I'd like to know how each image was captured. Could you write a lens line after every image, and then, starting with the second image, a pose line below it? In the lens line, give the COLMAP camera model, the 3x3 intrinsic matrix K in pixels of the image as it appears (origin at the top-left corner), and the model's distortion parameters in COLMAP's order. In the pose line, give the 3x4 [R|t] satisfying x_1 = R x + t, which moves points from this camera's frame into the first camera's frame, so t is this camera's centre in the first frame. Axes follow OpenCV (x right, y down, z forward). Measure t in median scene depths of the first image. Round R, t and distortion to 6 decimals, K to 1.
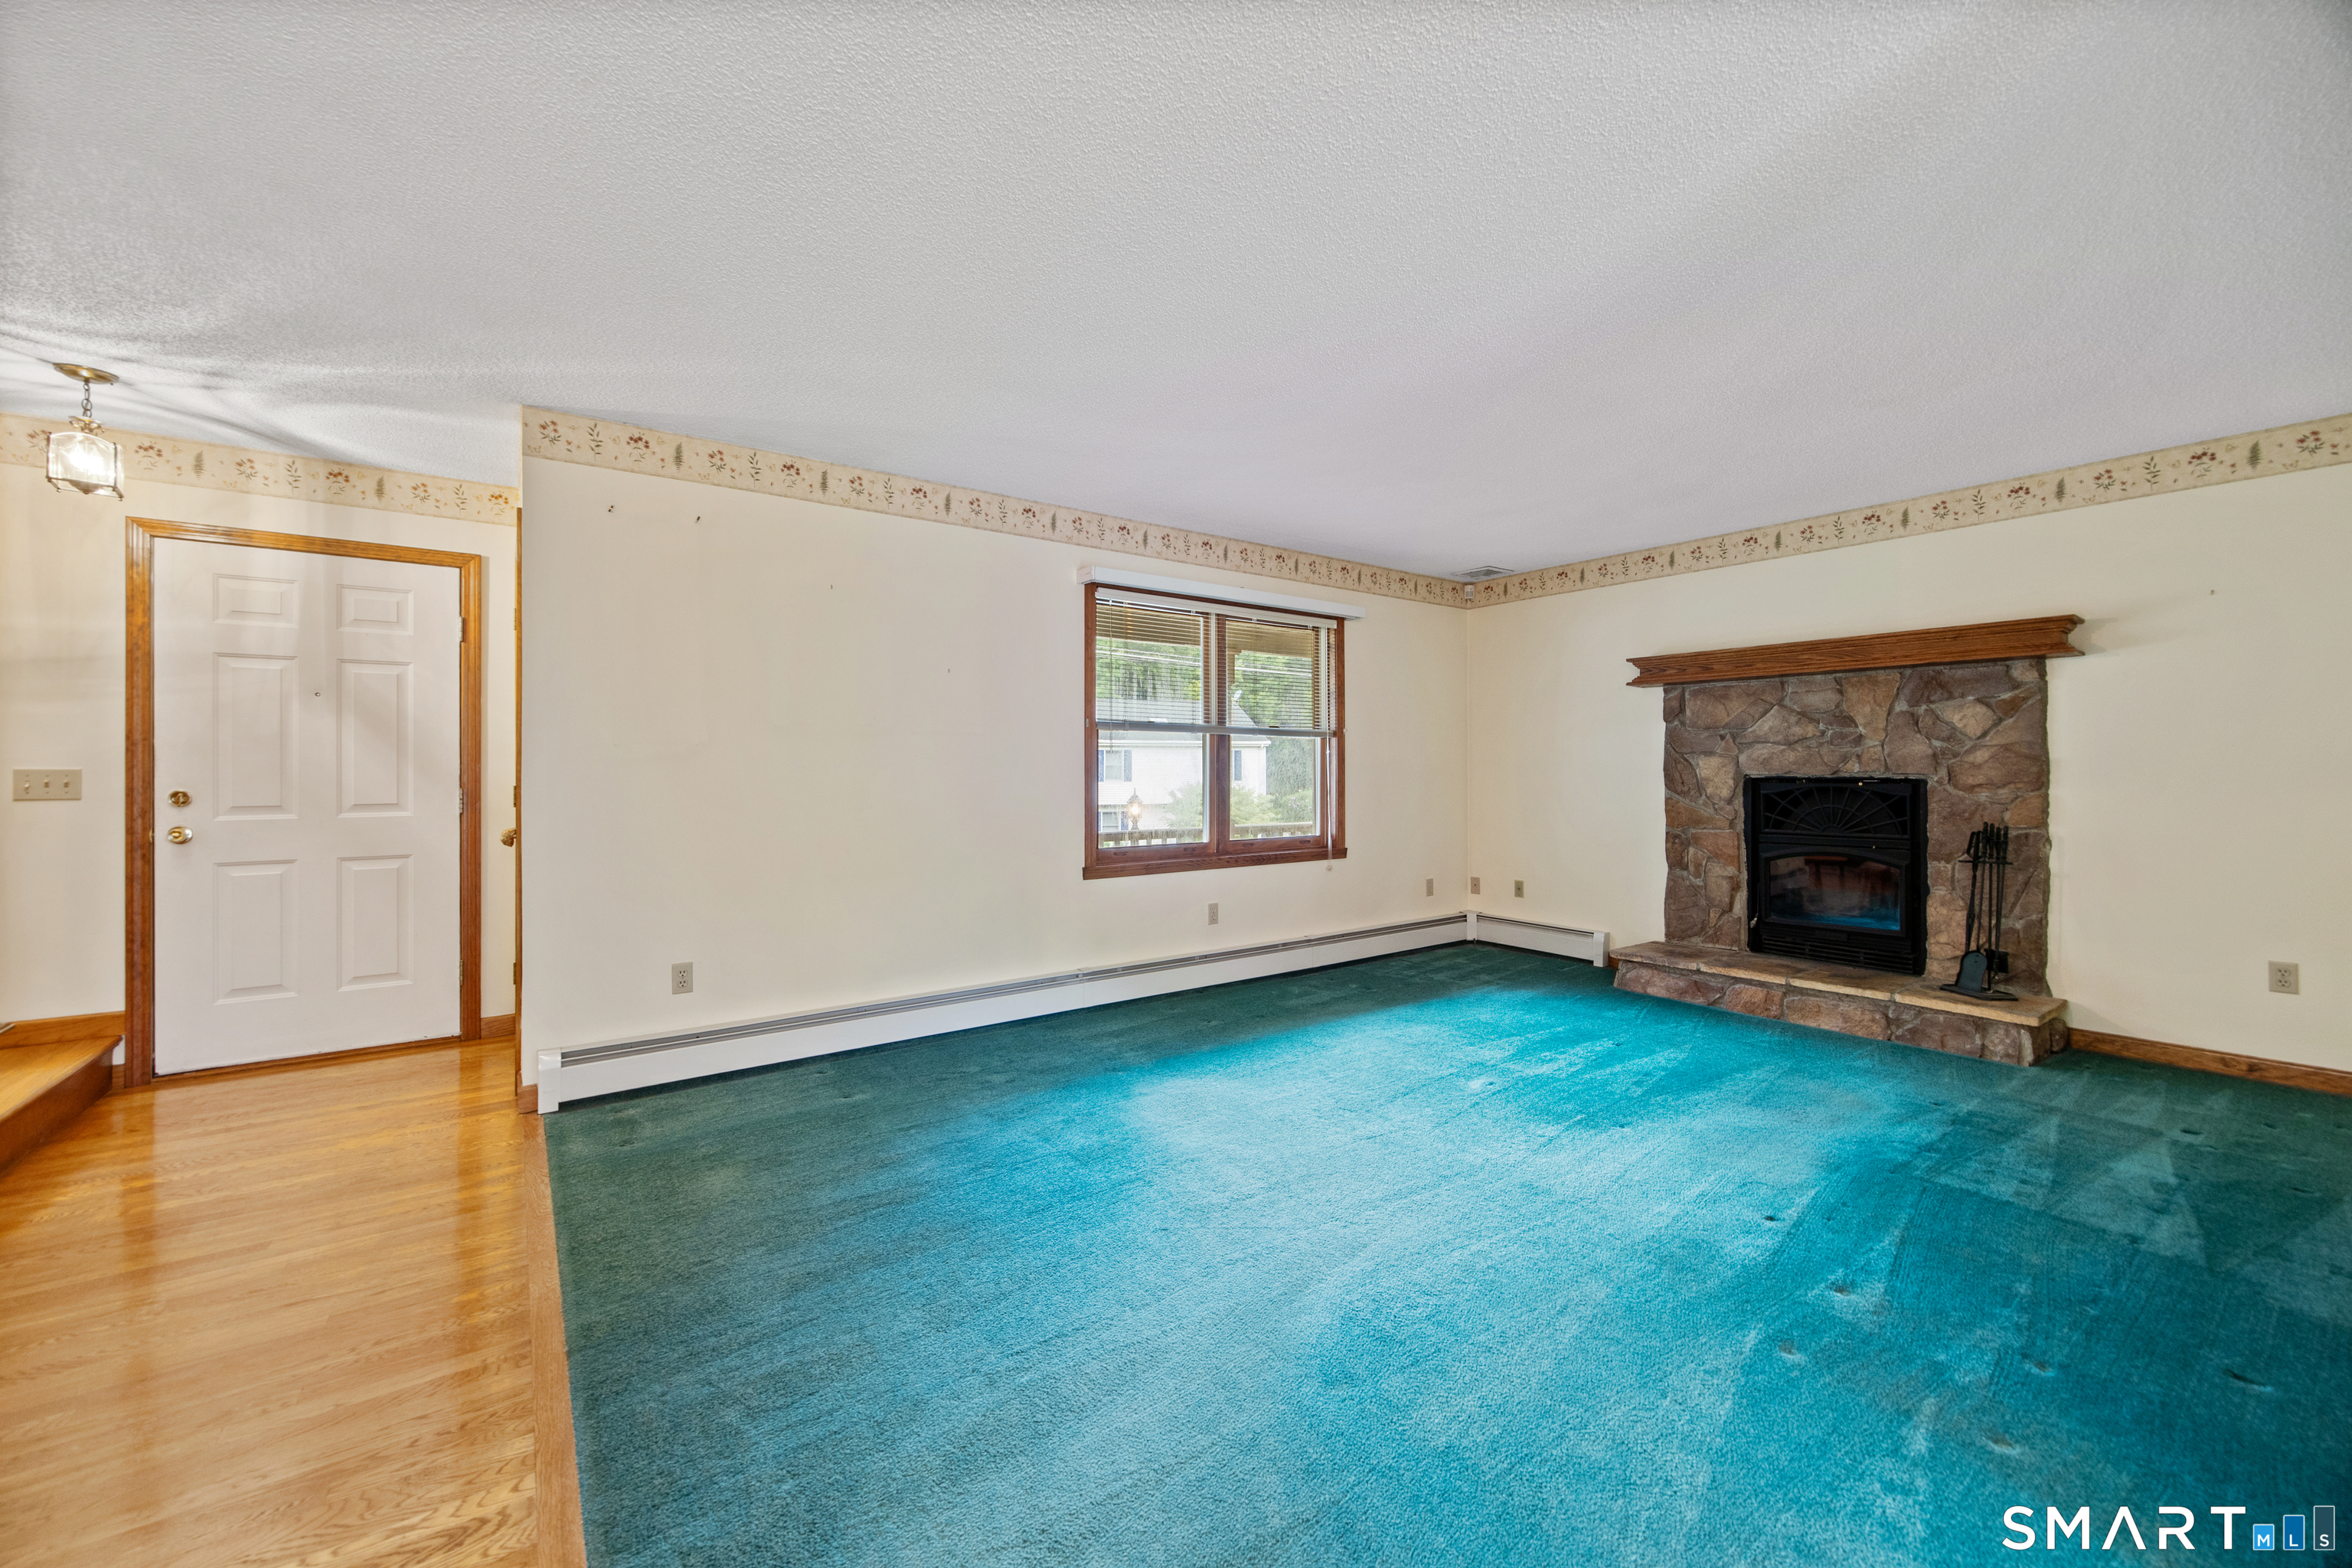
lens RADIAL K [[914.6, 0, 1168.1], [0, 914.6, 769.4], [0, 0, 1]] dist [-0.007931, 0.000422]
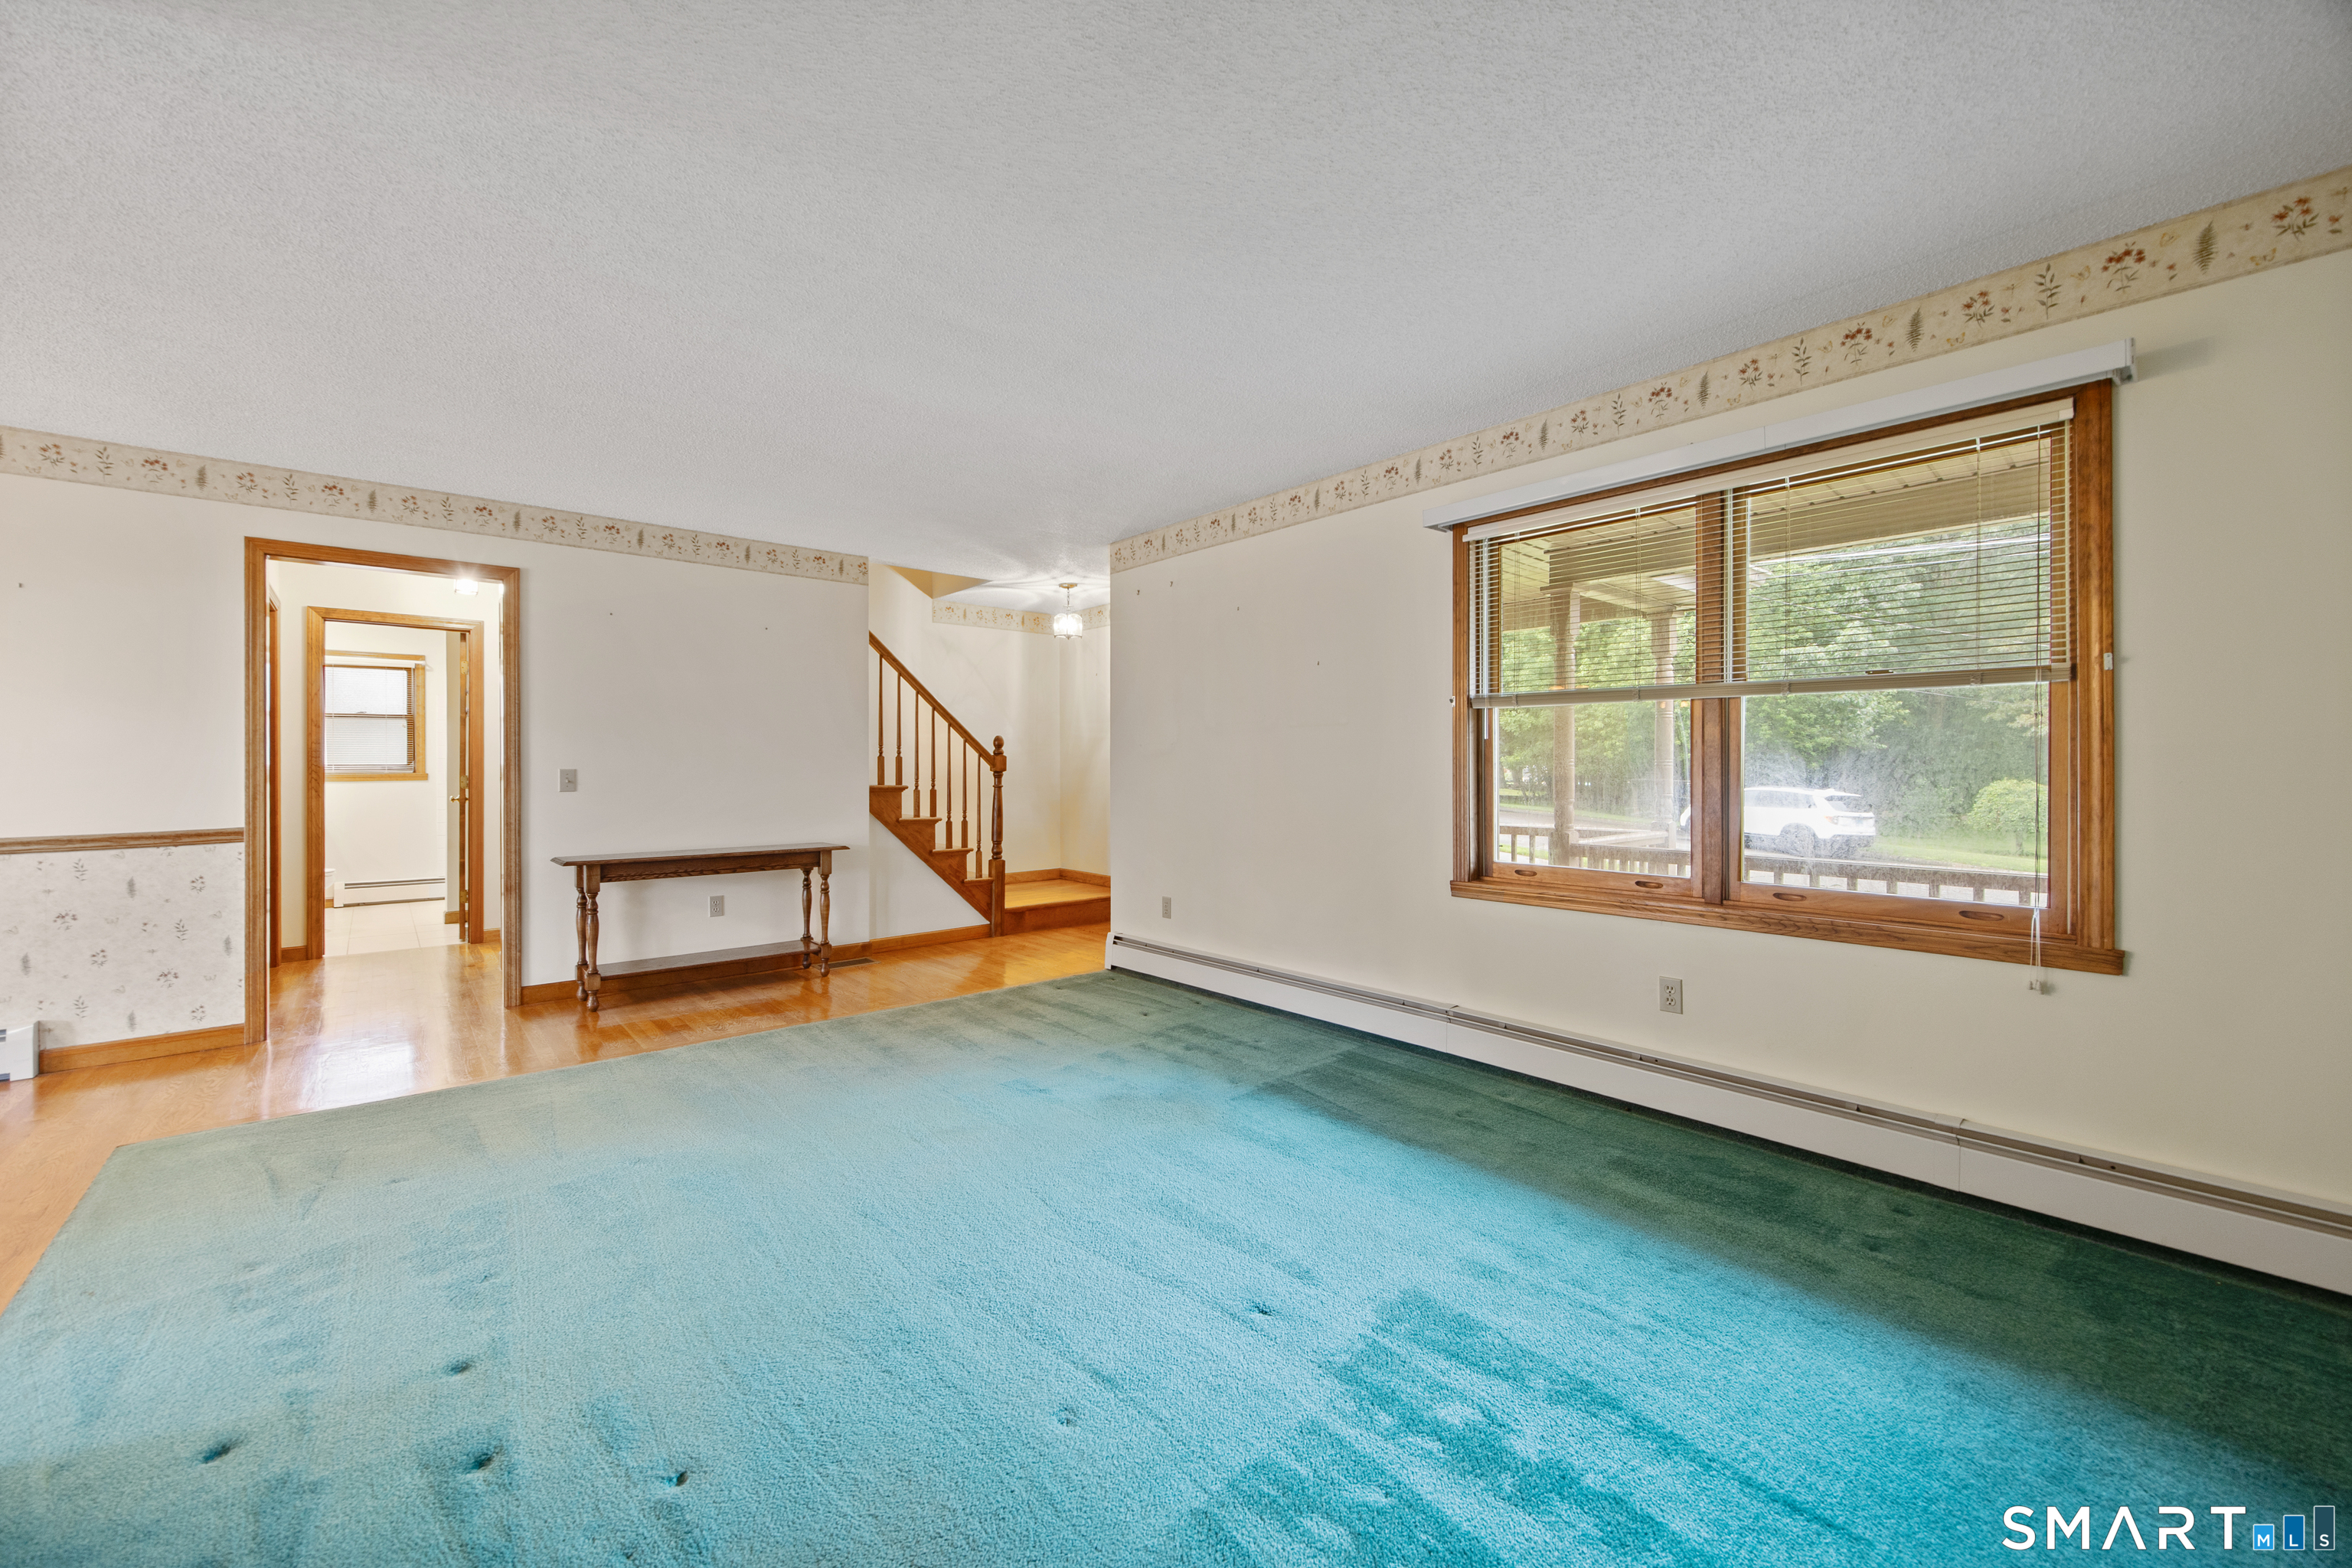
lens RADIAL K [[914.6, 0, 1187.8], [0, 914.6, 773.0], [0, 0, 1]] dist [-0.007931, 0.000422]
pose [[0.090844, 0.003481, -0.995859, 0.603845], [-0.004732, 0.999984, 0.003064, 0.009354], [0.995854, 0.004434, 0.090859, 0.606304]]
